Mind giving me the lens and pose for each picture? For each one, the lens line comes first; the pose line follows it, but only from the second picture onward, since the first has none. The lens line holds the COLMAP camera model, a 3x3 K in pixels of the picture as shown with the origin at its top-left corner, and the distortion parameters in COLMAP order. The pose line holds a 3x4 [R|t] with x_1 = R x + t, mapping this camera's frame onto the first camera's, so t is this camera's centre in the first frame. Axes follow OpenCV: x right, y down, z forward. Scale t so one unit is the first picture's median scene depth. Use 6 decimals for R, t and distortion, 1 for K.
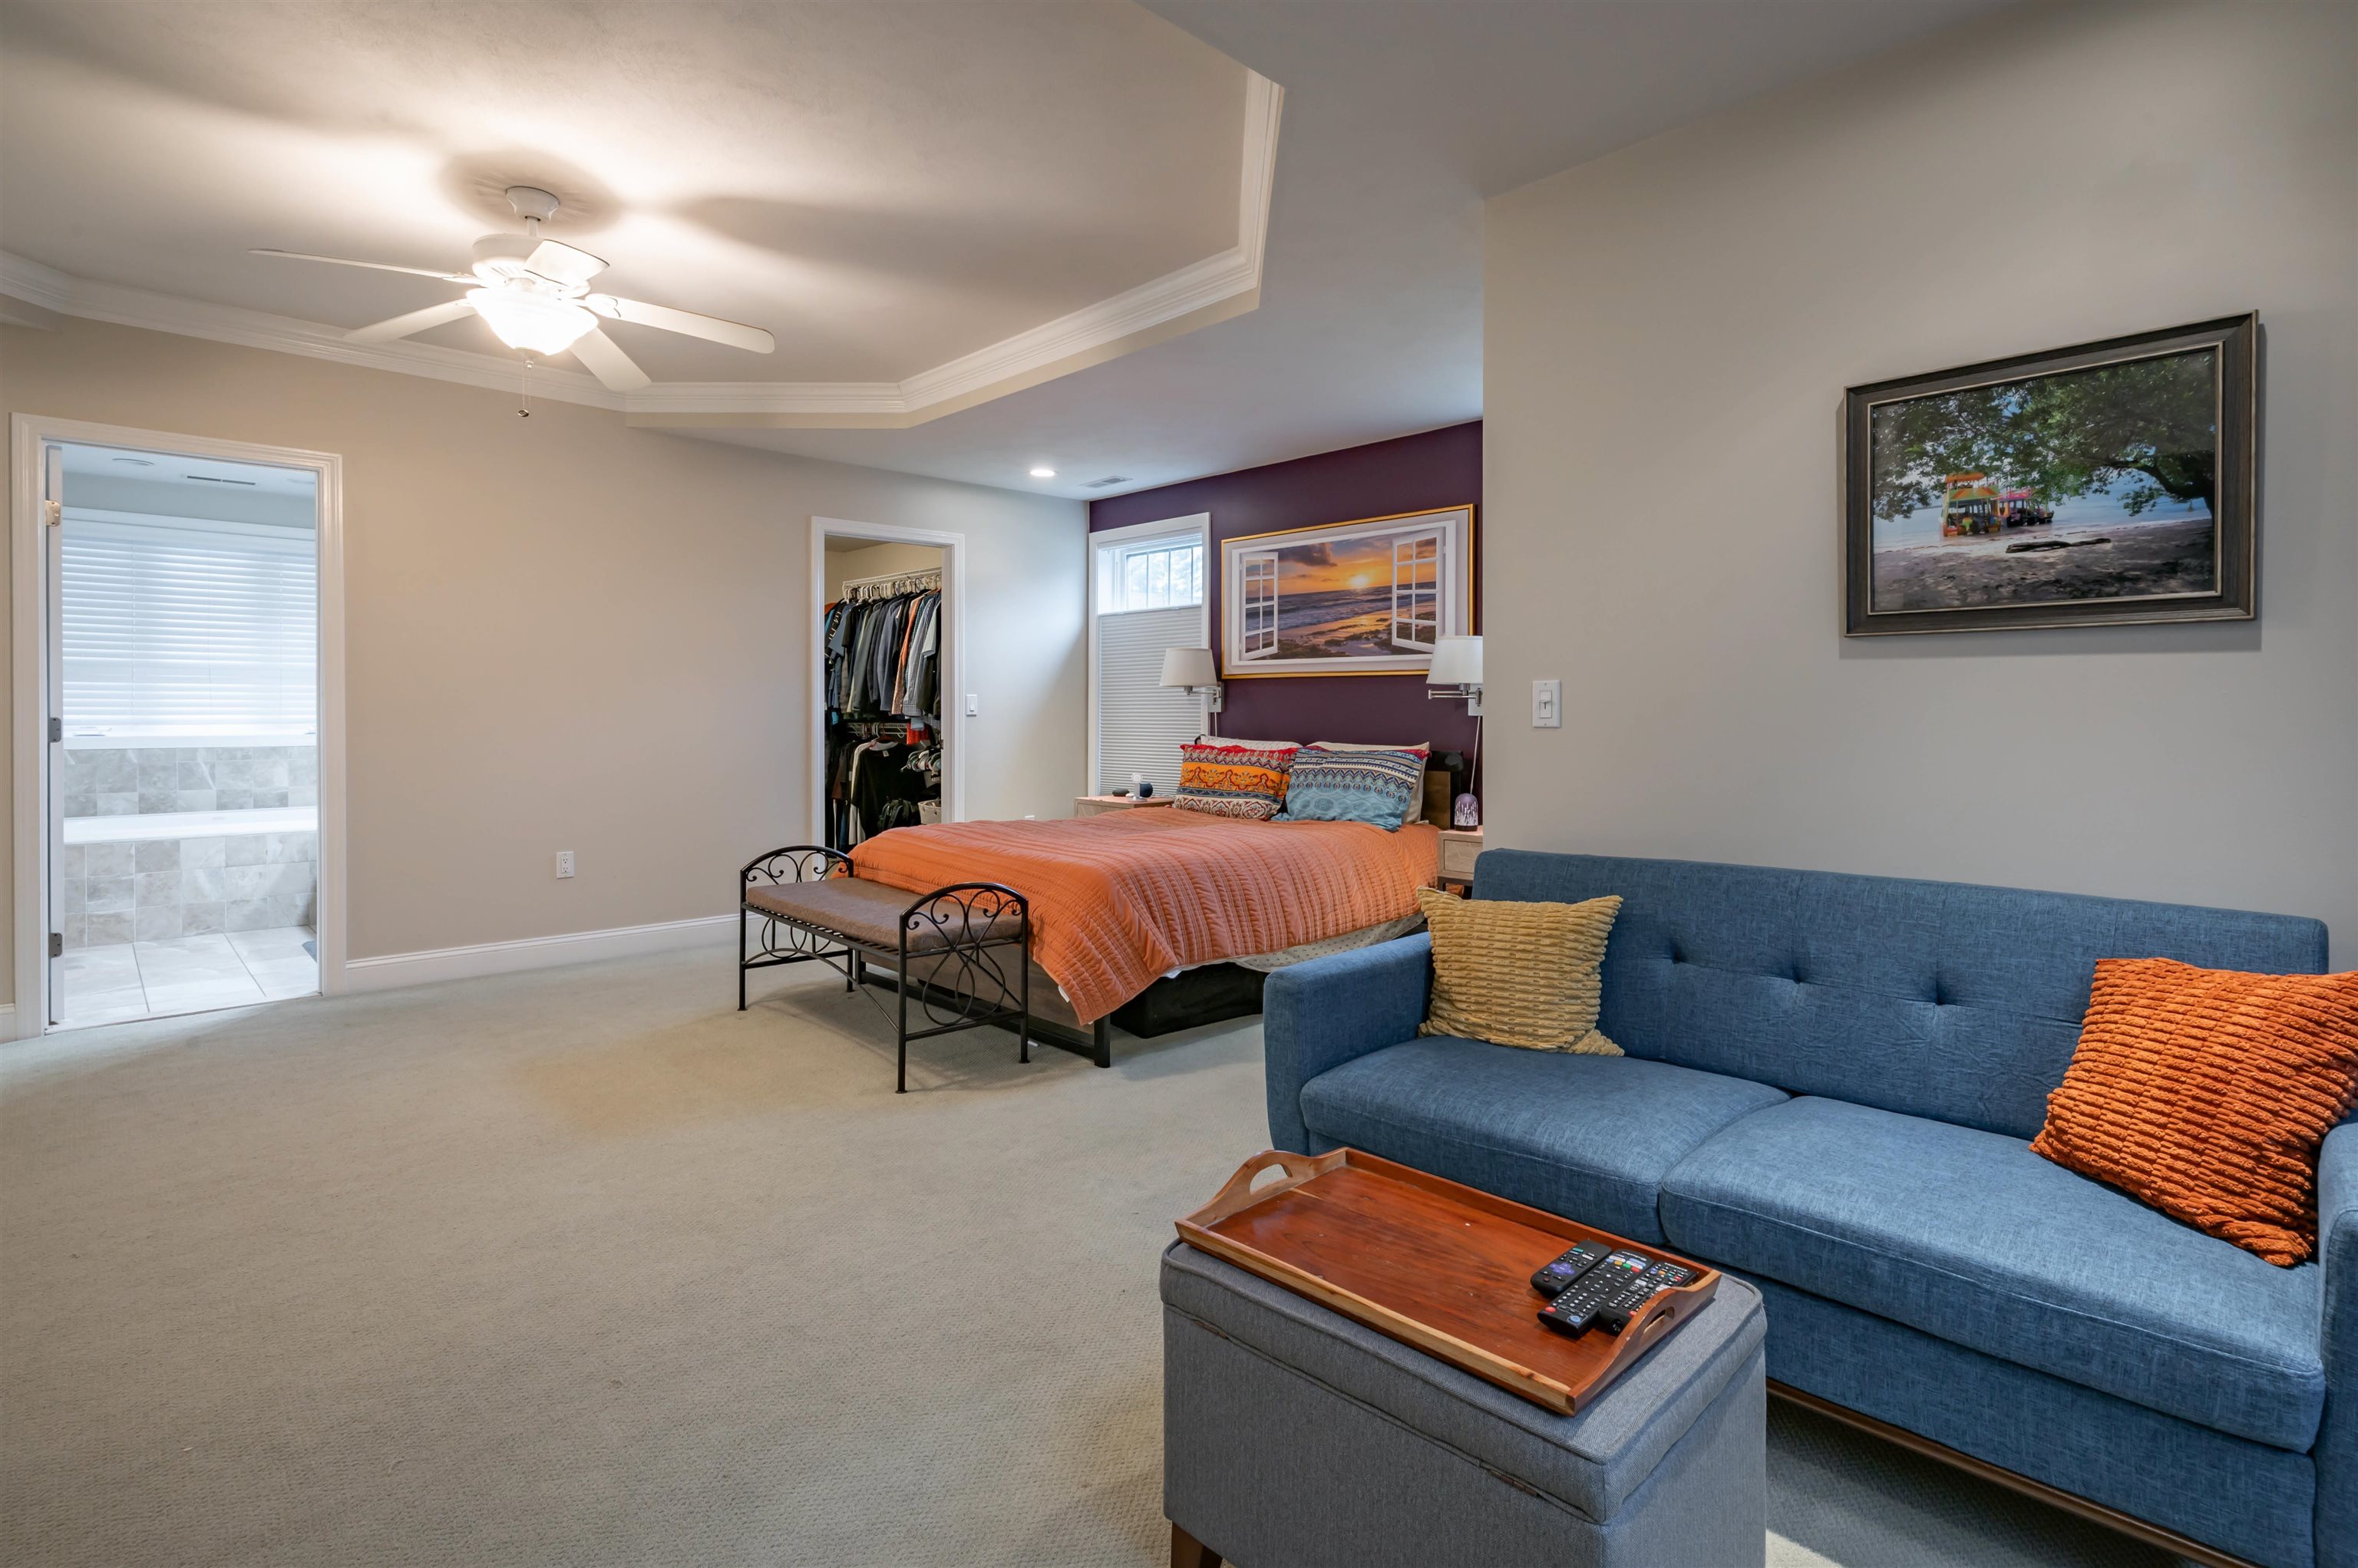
lens RADIAL K [[1147.9, 0, 1203.6], [0, 1147.9, 720.7], [0, 0, 1]] dist [-0.006465, 0.005209]
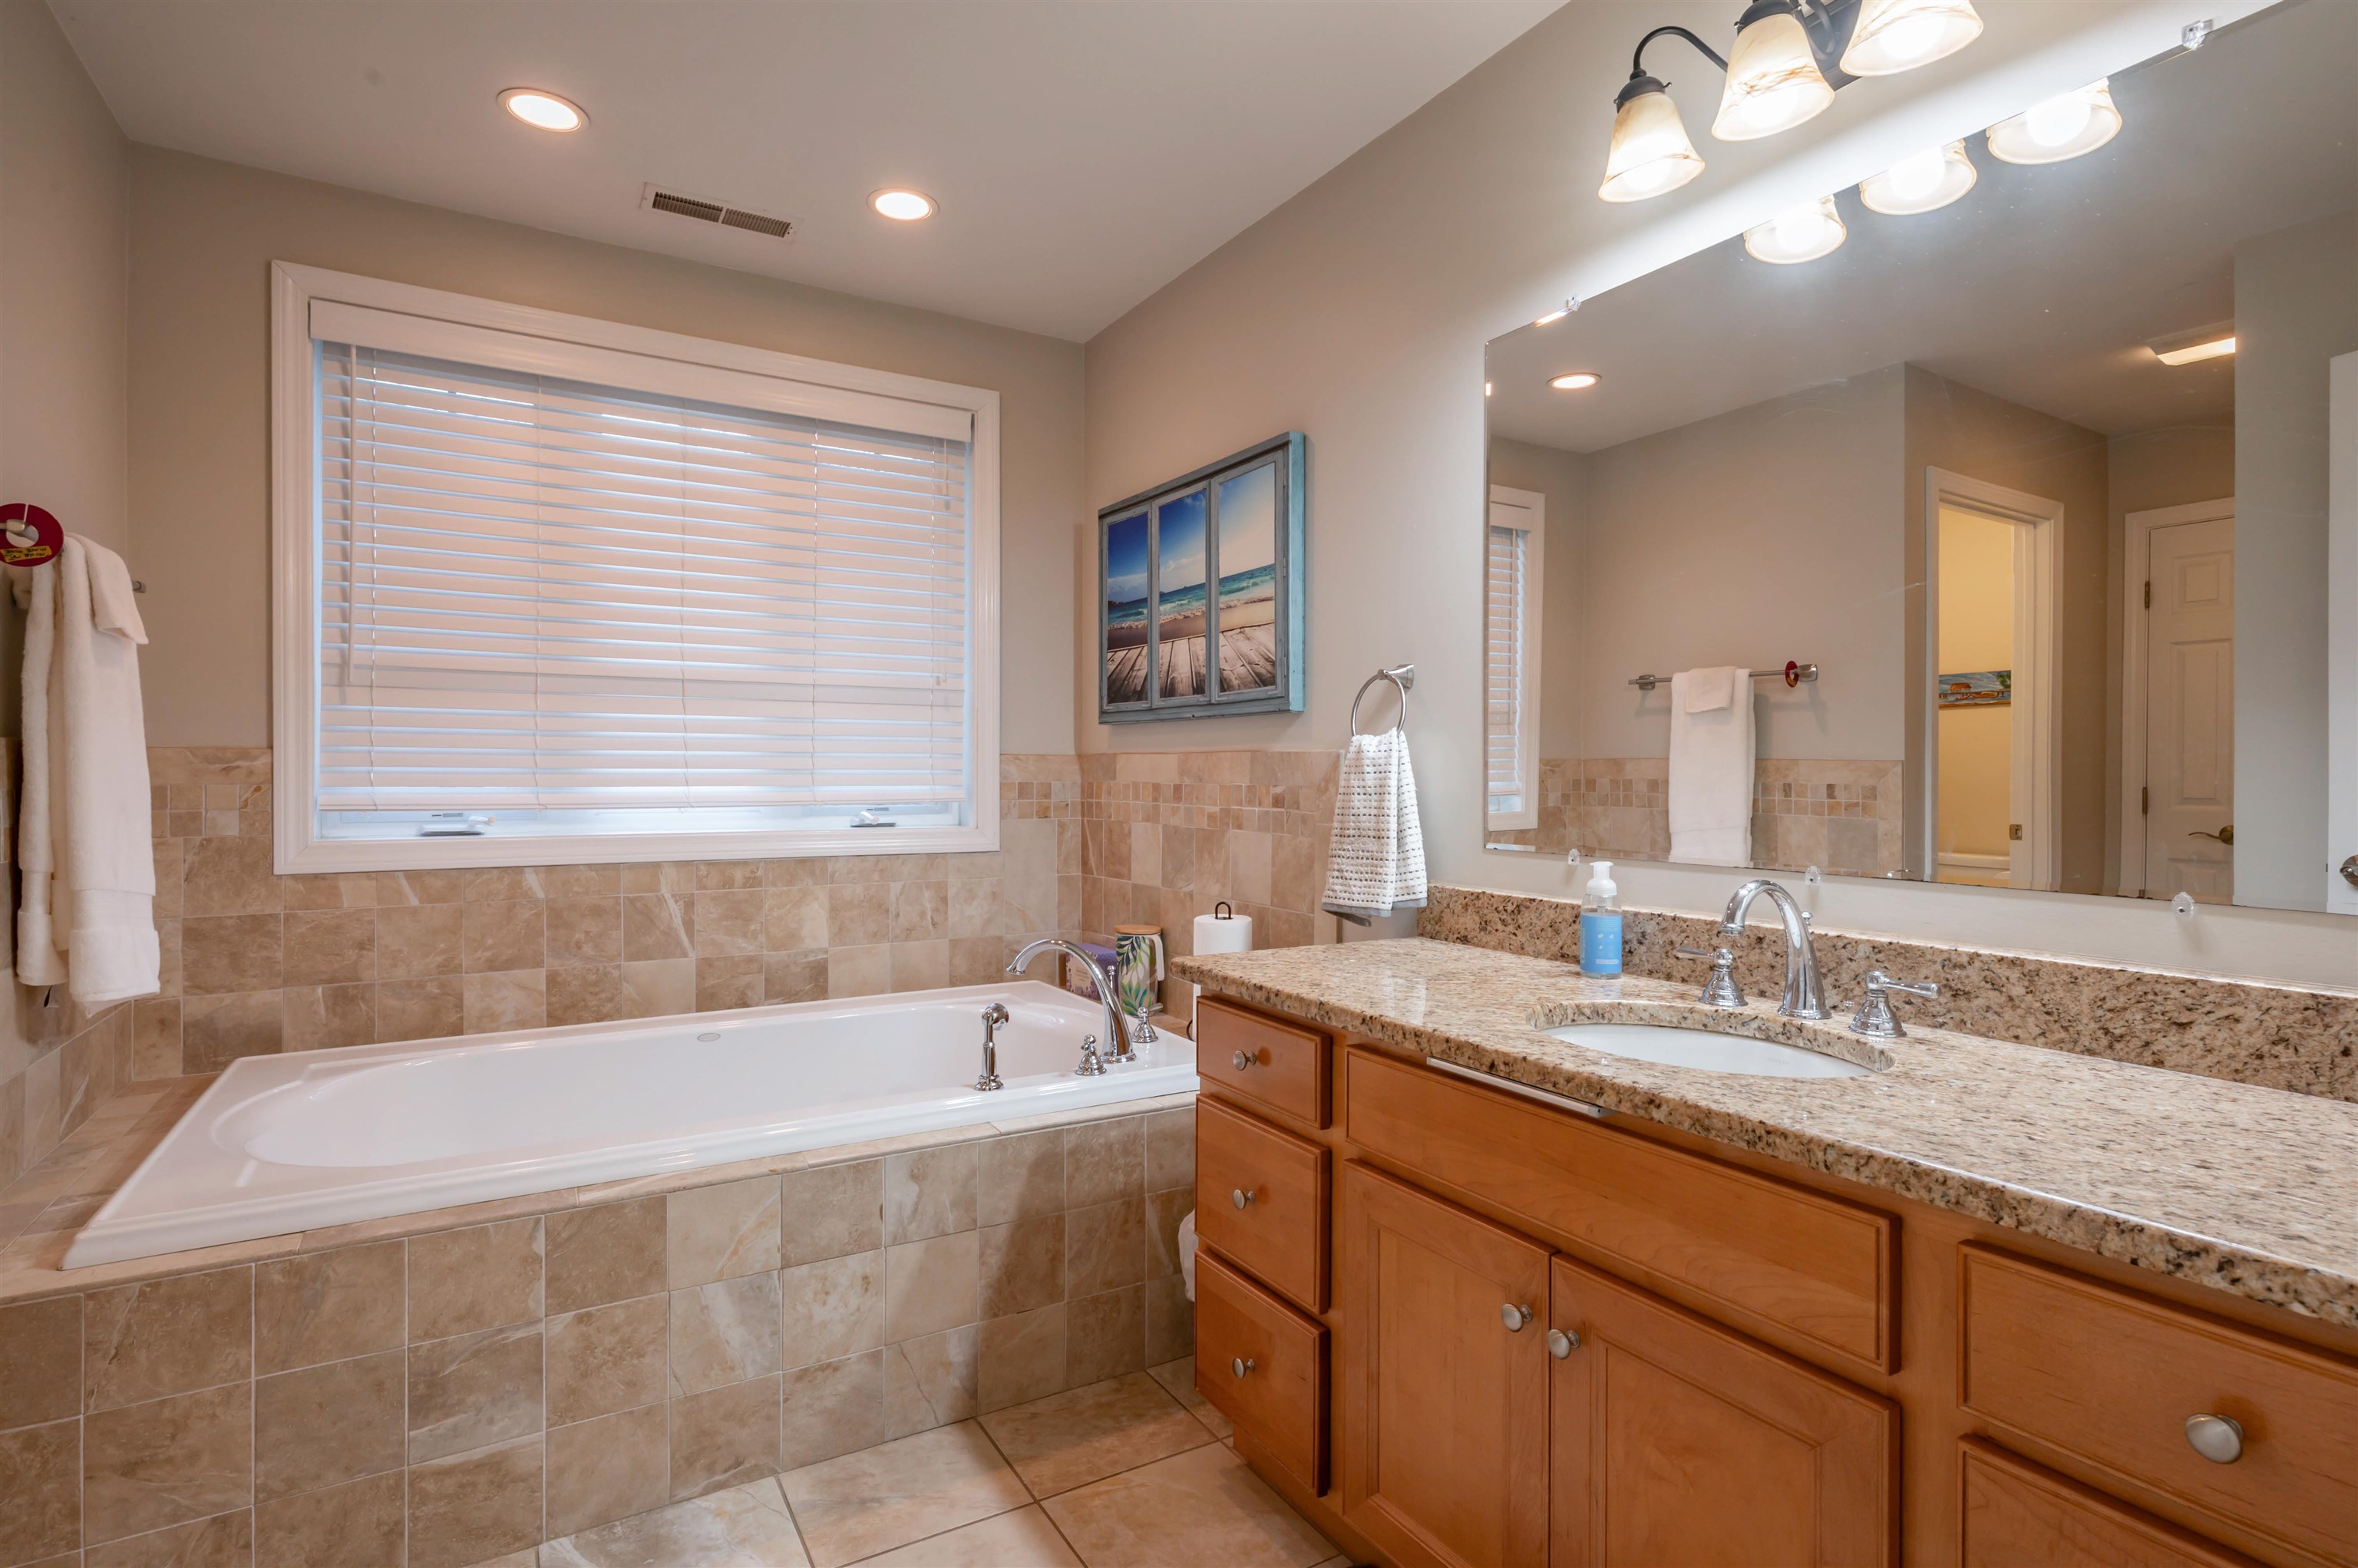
lens RADIAL K [[1147.9, 0, 1167.3], [0, 1147.9, 788.4], [0, 0, 1]] dist [-0.006465, 0.005209]
pose [[0.970824, 0.006698, -0.239699, -0.650089], [-0.006157, 0.999977, 0.003005, -0.006542], [0.239714, -0.001442, 0.970843, 0.691397]]
